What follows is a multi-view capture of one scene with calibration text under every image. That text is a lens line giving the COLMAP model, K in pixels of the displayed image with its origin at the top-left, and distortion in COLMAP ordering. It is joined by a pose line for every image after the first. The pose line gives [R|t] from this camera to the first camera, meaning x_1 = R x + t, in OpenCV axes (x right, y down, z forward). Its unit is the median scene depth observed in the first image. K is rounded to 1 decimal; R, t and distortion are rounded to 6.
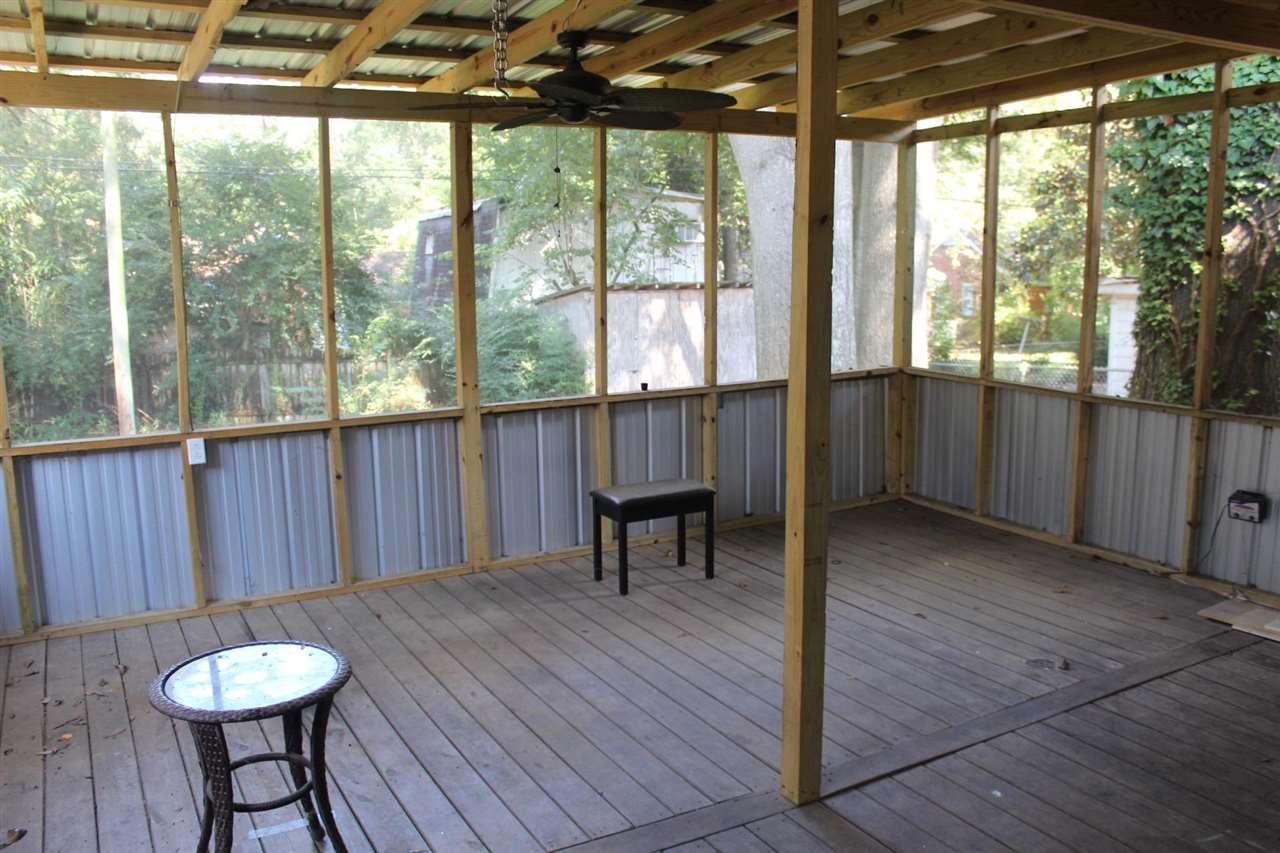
lens RADIAL K [[1058.9, 0, 639.8], [0, 1058.9, 429.2], [0, 0, 1]] dist [-0.165344, 0.152679]
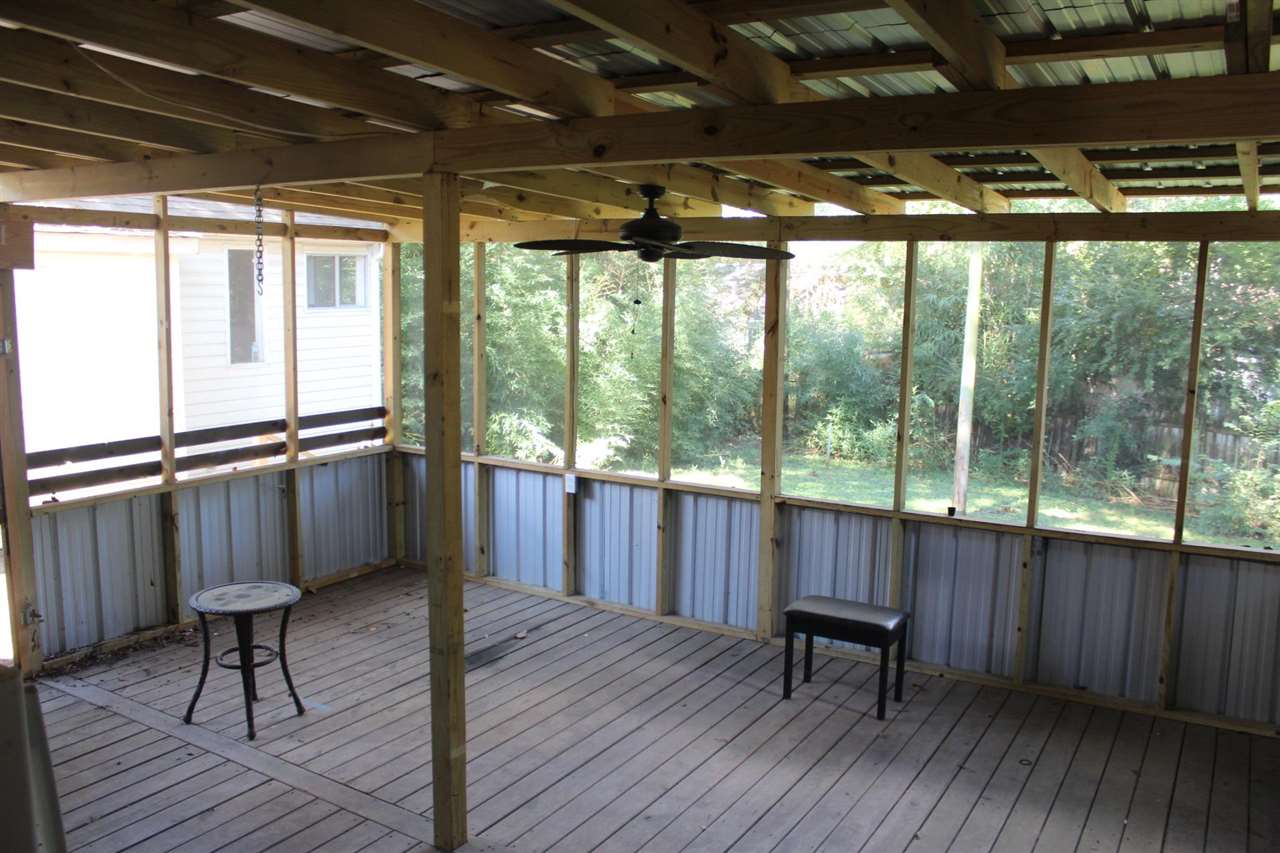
lens RADIAL K [[1058.9, 0, 637.8], [0, 1058.9, 425.6], [0, 0, 1]] dist [-0.165344, 0.152679]
pose [[0.488954, 0.137261, -0.861443, 0.790357], [-0.169132, 0.983720, 0.060745, -0.149848], [0.855756, 0.115996, 0.504209, 0.340499]]
